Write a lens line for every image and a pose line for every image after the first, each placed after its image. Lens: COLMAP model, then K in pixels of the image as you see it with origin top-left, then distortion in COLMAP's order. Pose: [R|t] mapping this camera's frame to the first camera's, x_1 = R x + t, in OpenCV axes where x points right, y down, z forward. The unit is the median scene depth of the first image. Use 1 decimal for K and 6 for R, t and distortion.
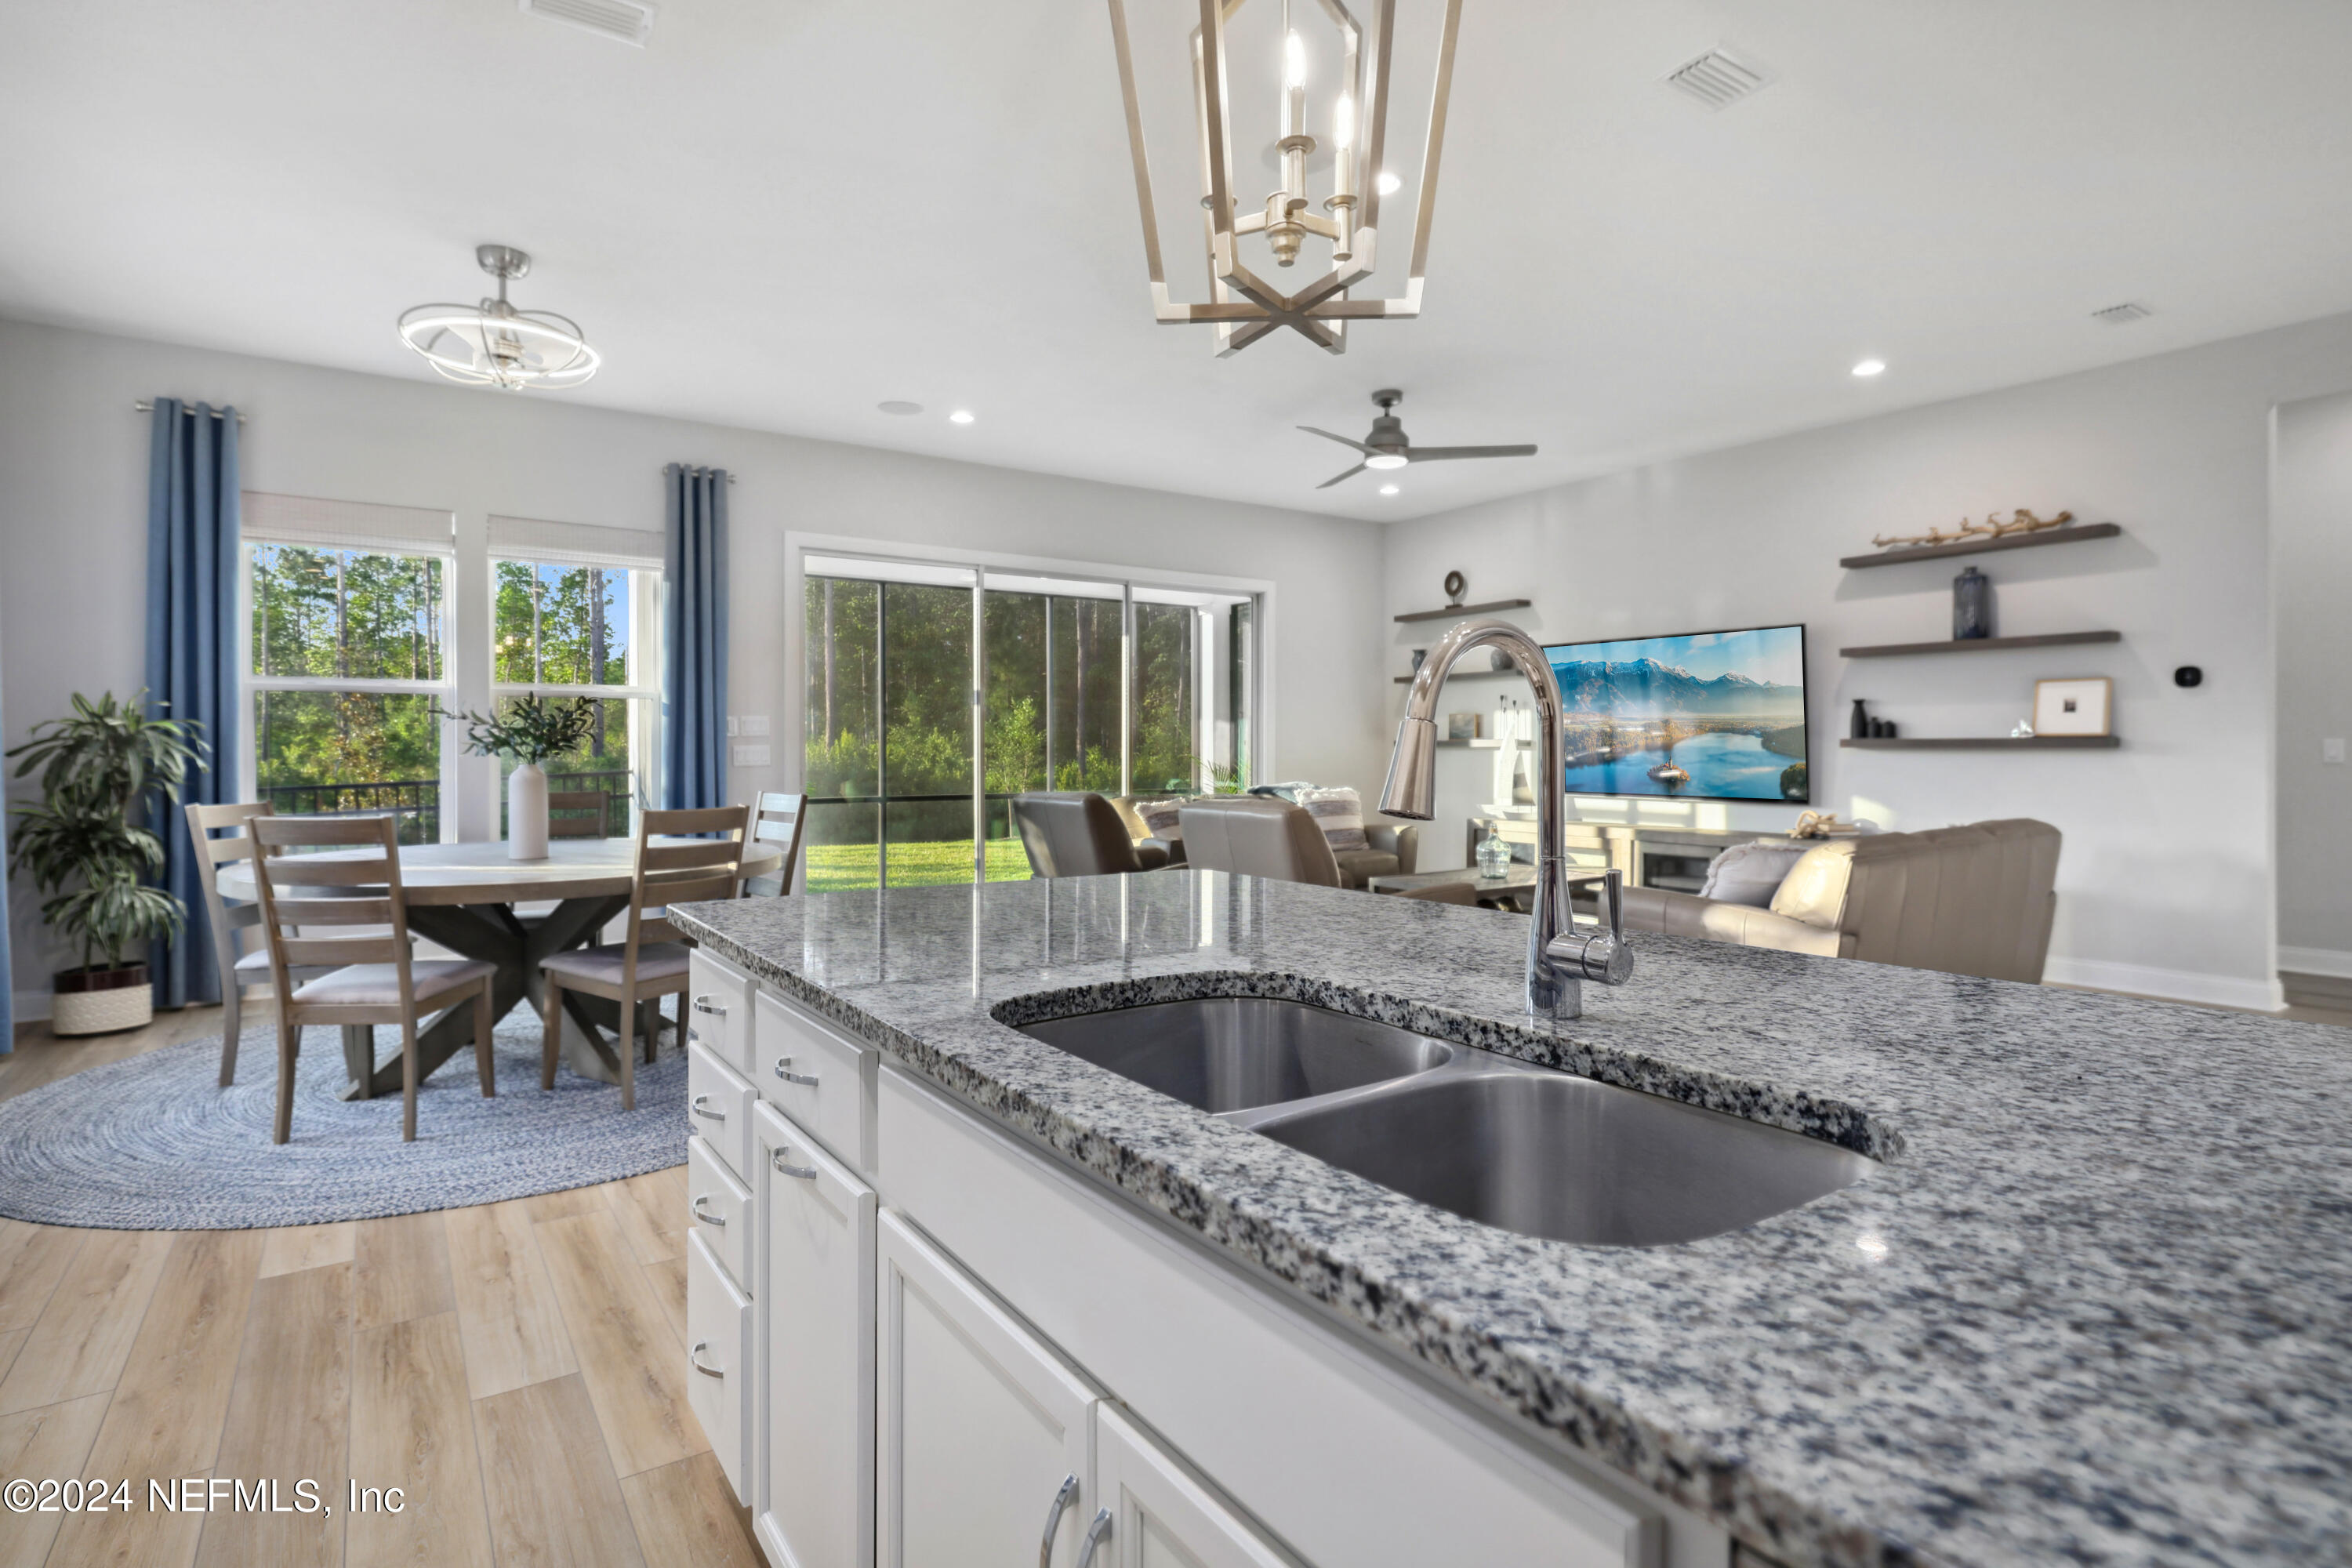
lens RADIAL K [[1149.0, 0, 1155.9], [0, 1149.0, 757.4], [0, 0, 1]] dist [-0.001124, -0.001474]
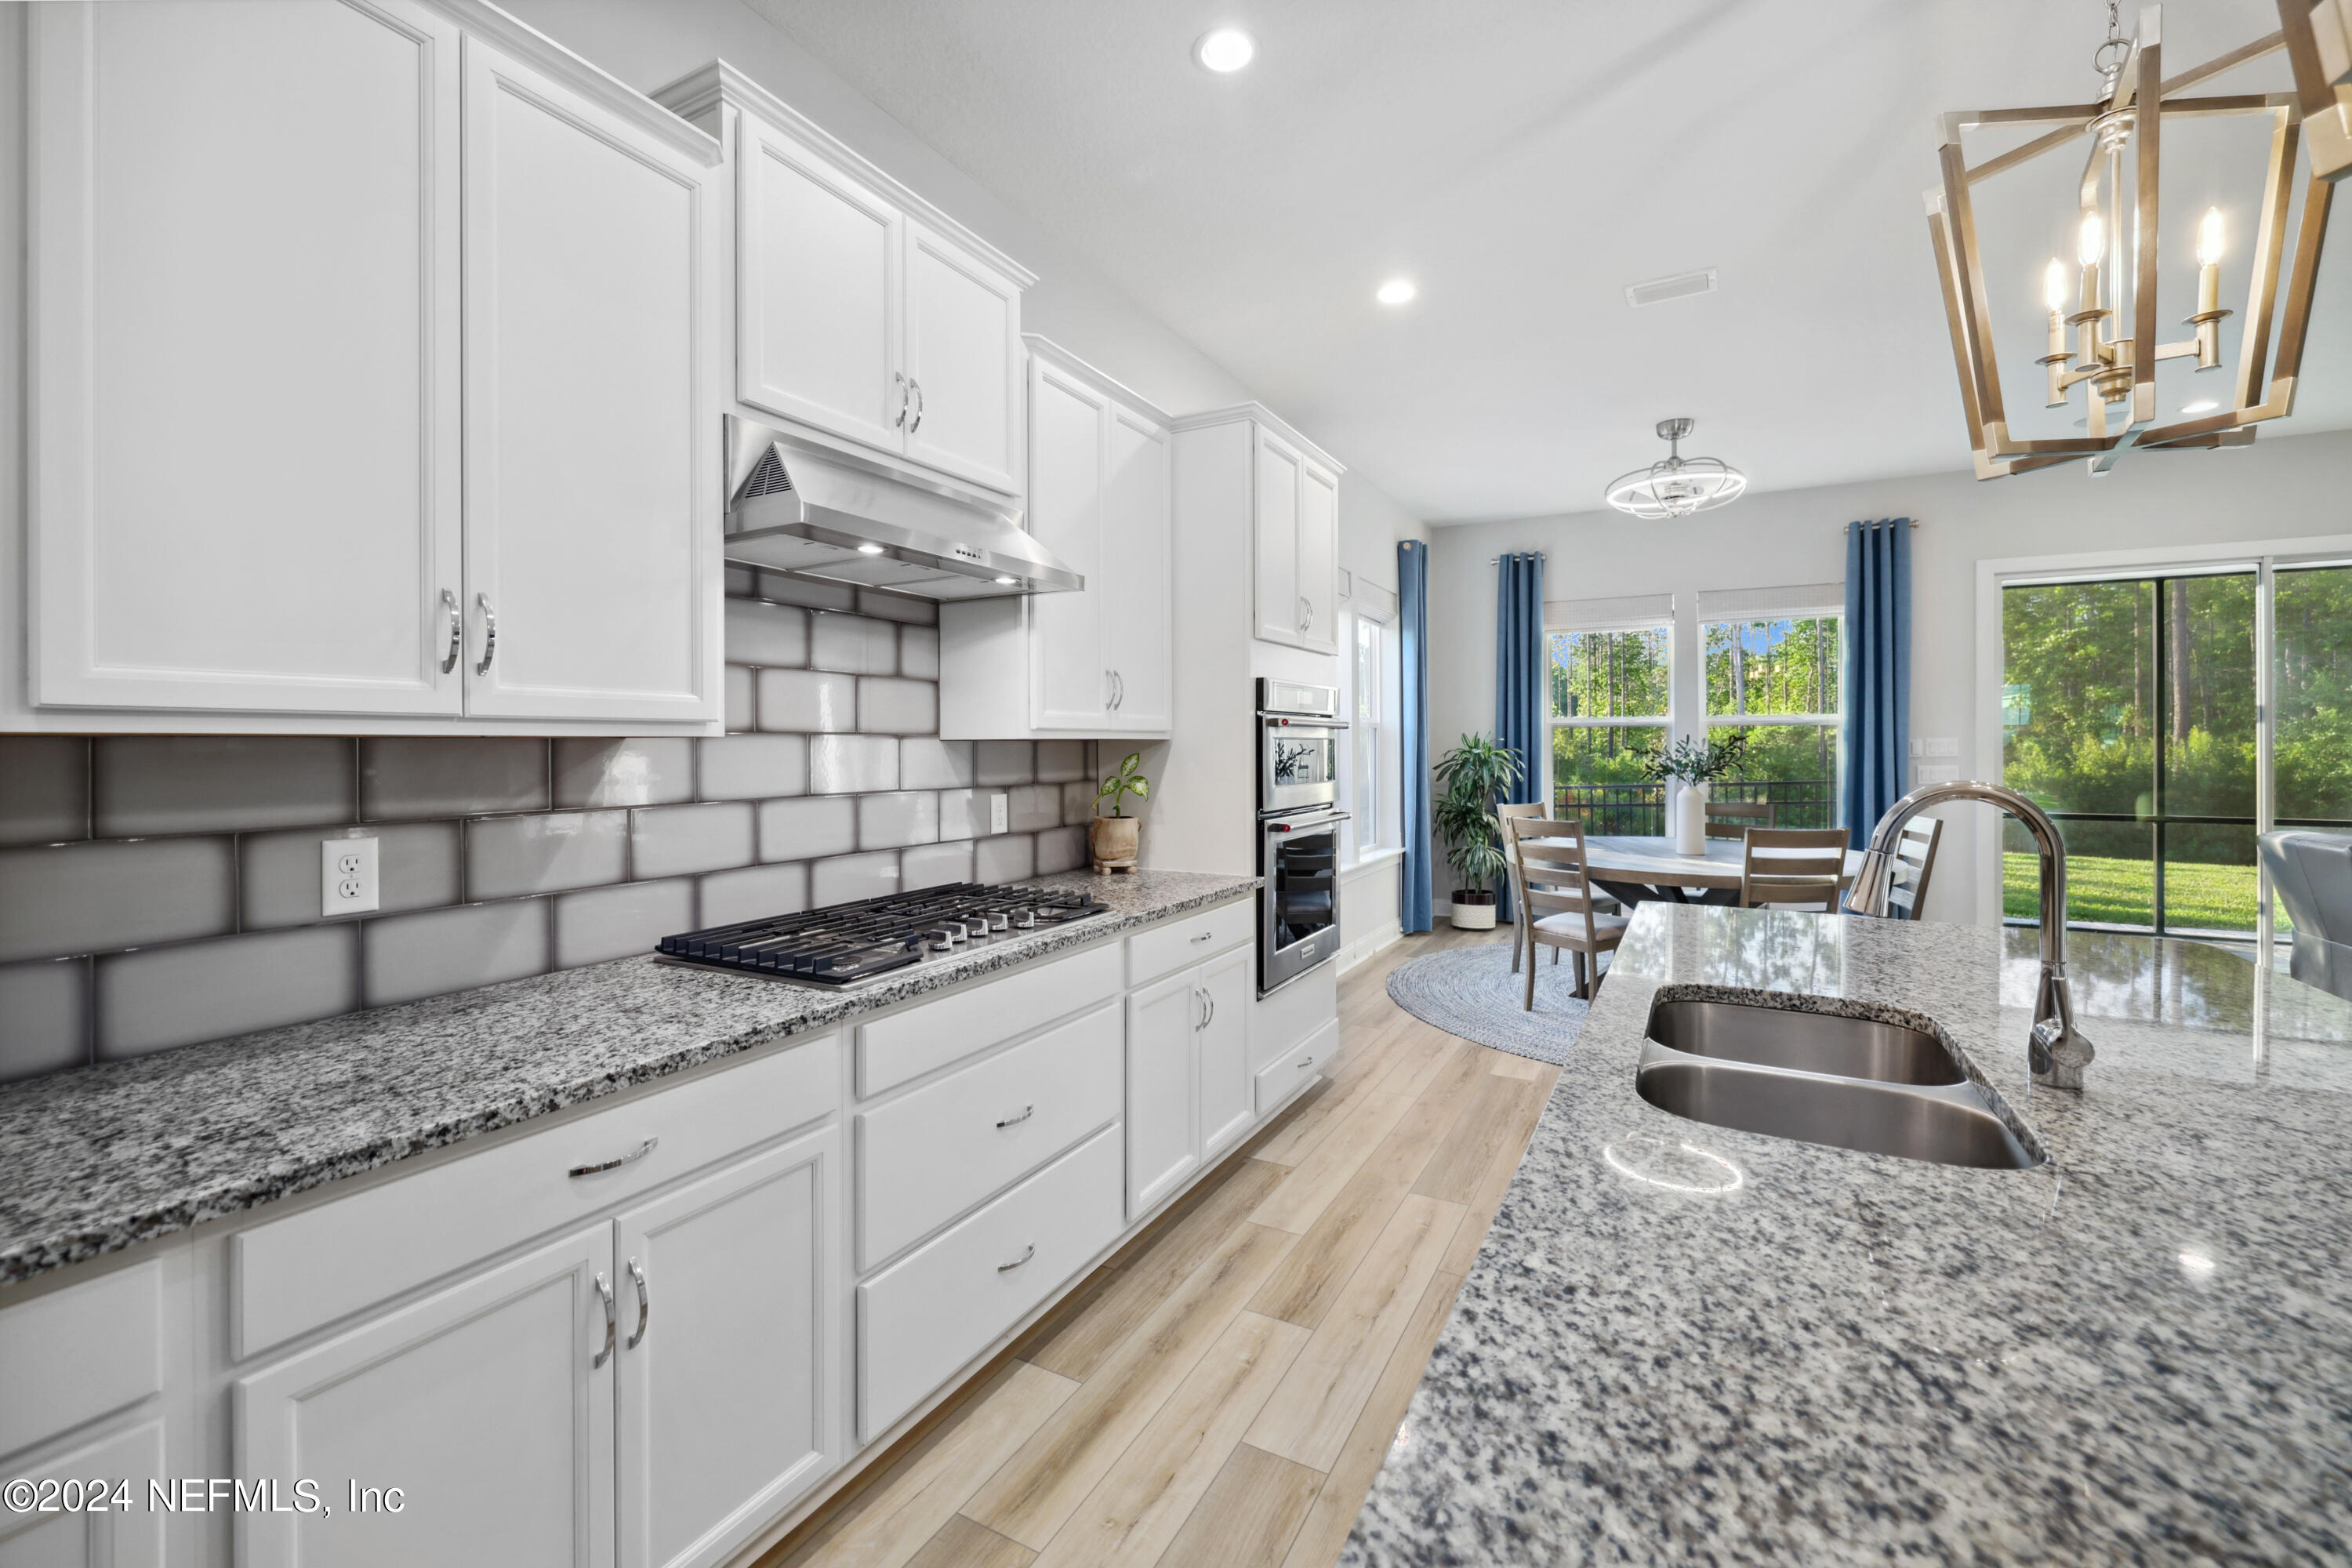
lens RADIAL K [[987.9, 0, 1157.8], [0, 987.9, 750.2], [0, 0, 1]] dist [-0.000487, 0.000106]
pose [[0.444338, 0.005037, -0.895845, 0.167902], [-0.003151, 0.999987, 0.004060, -0.028754], [0.895854, 0.001018, 0.444348, -0.075465]]
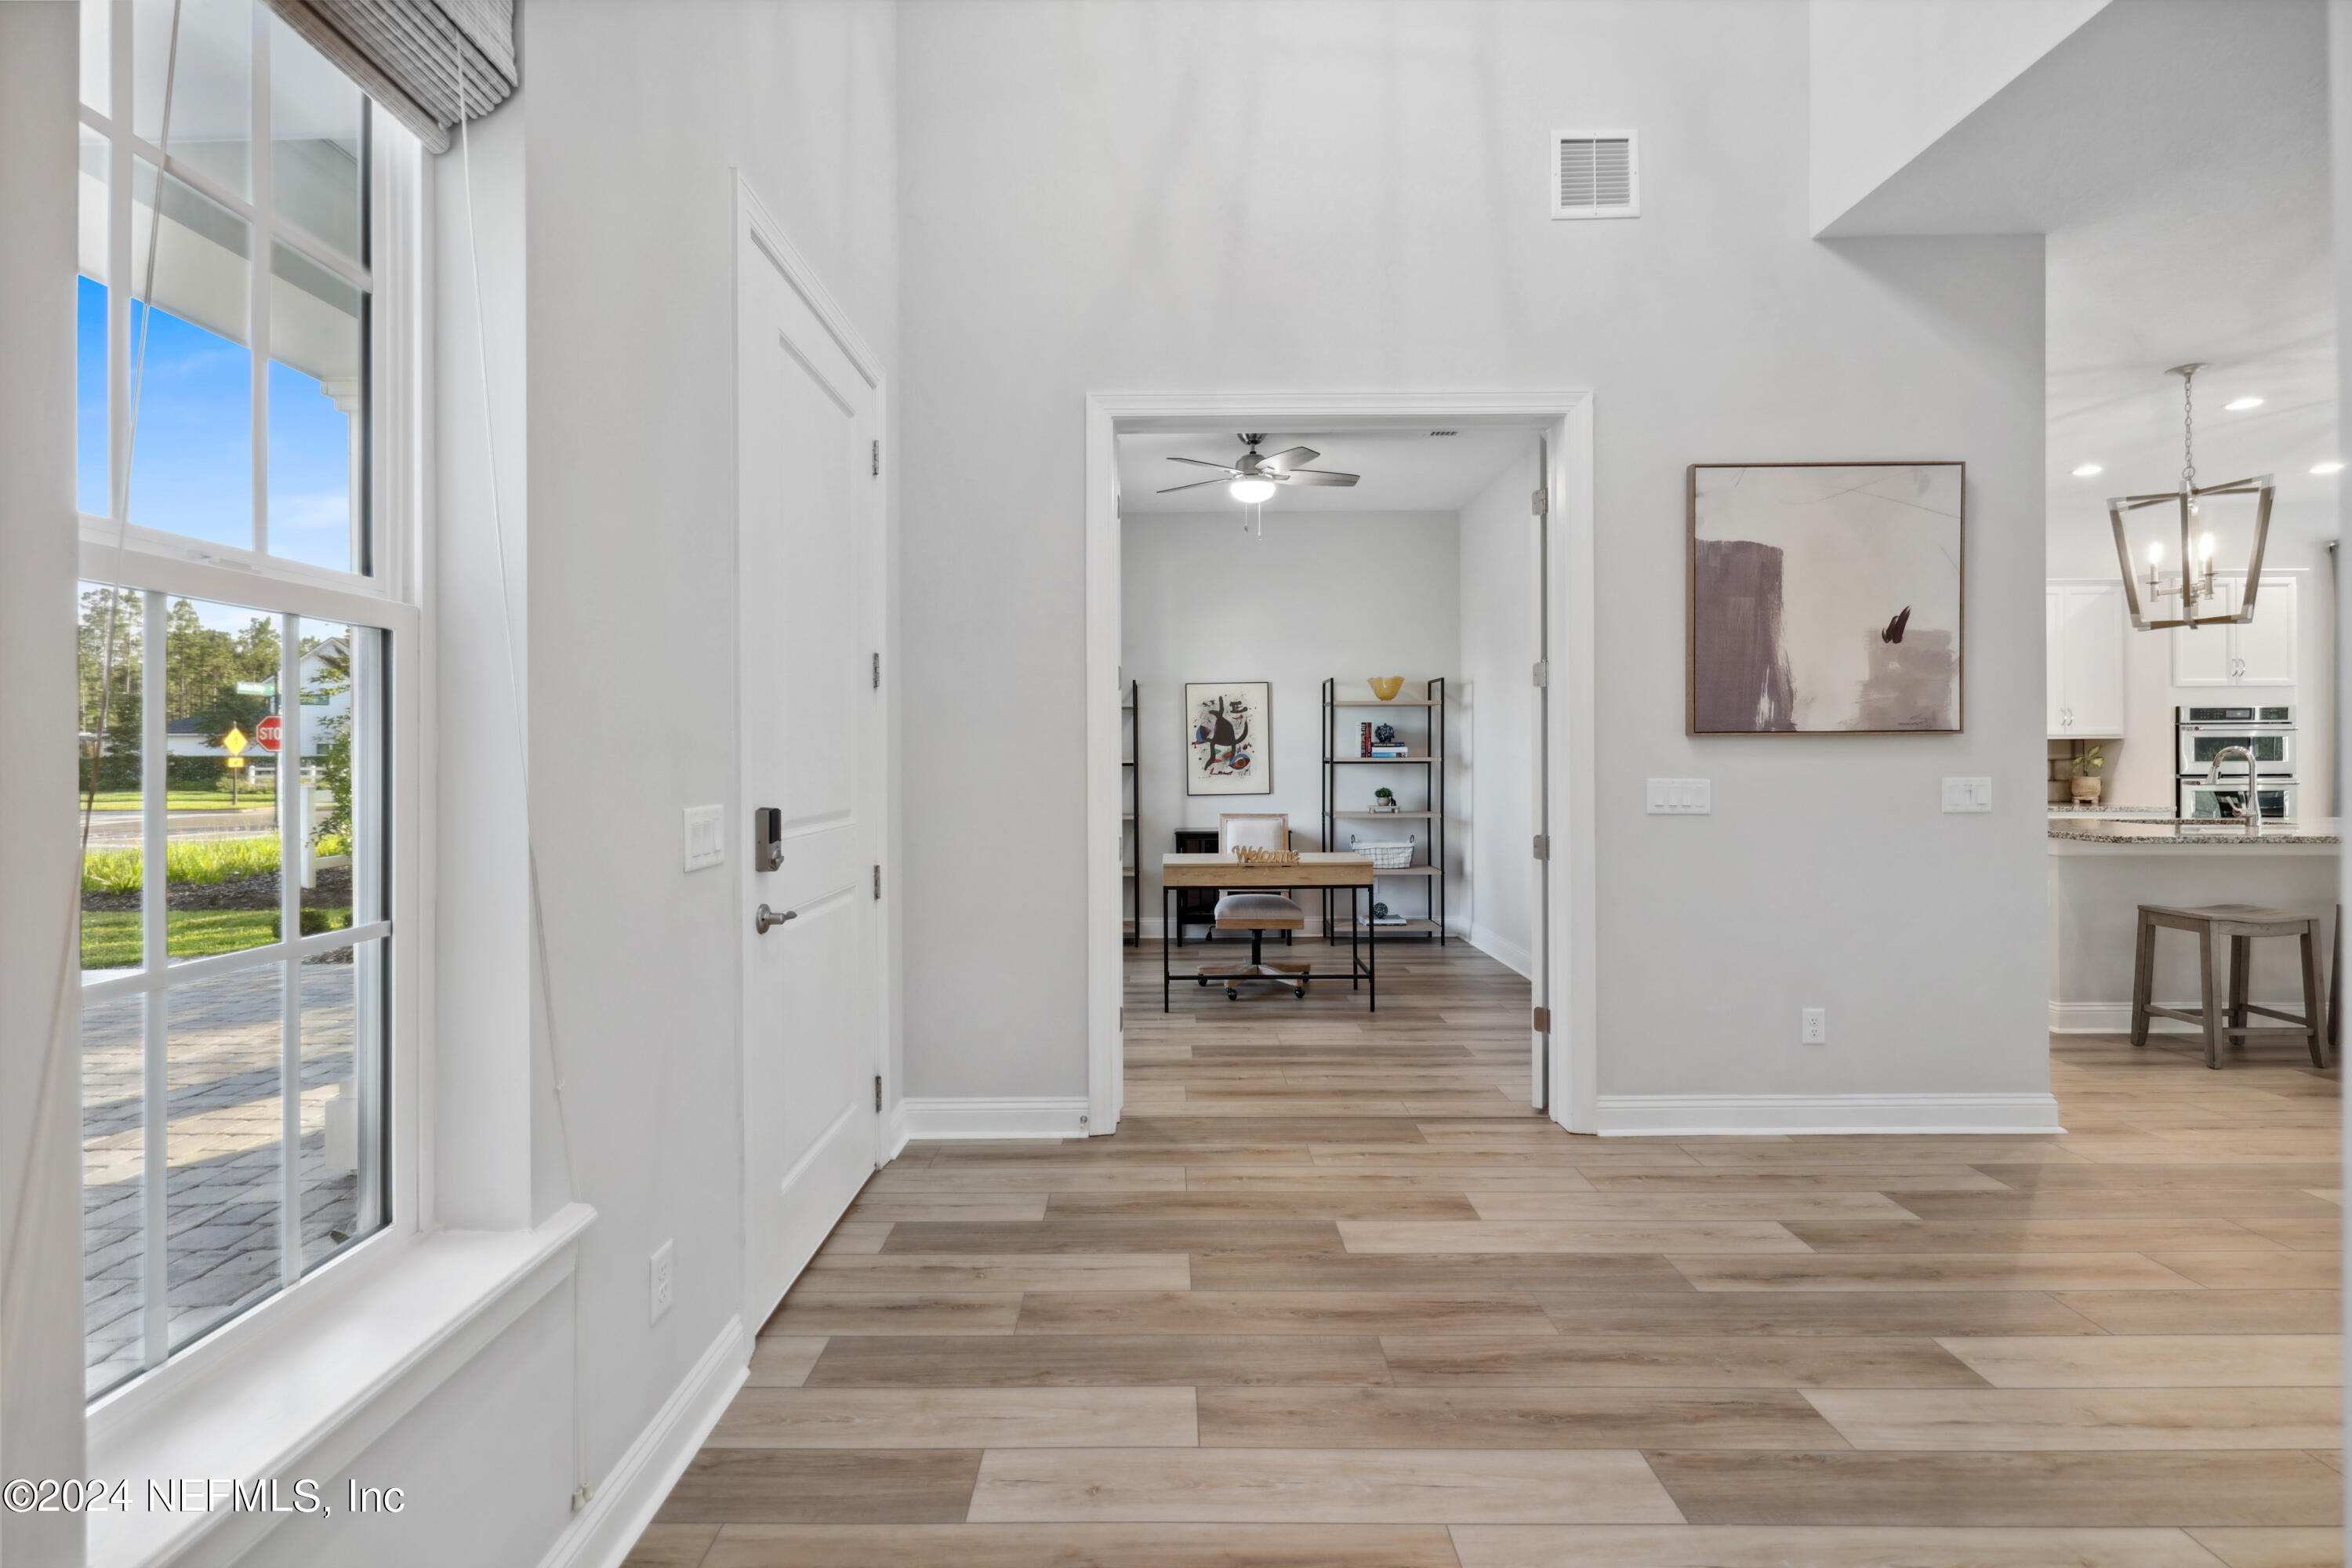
lens RADIAL K [[987.9, 0, 1157.8], [0, 987.9, 750.2], [0, 0, 1]] dist [-0.000487, 0.000106]
pose [[-0.568221, 0.001450, -0.822875, 1.202365], [0.001228, 0.999999, 0.000914, -0.021921], [0.822875, -0.000491, -0.568222, -0.085830]]
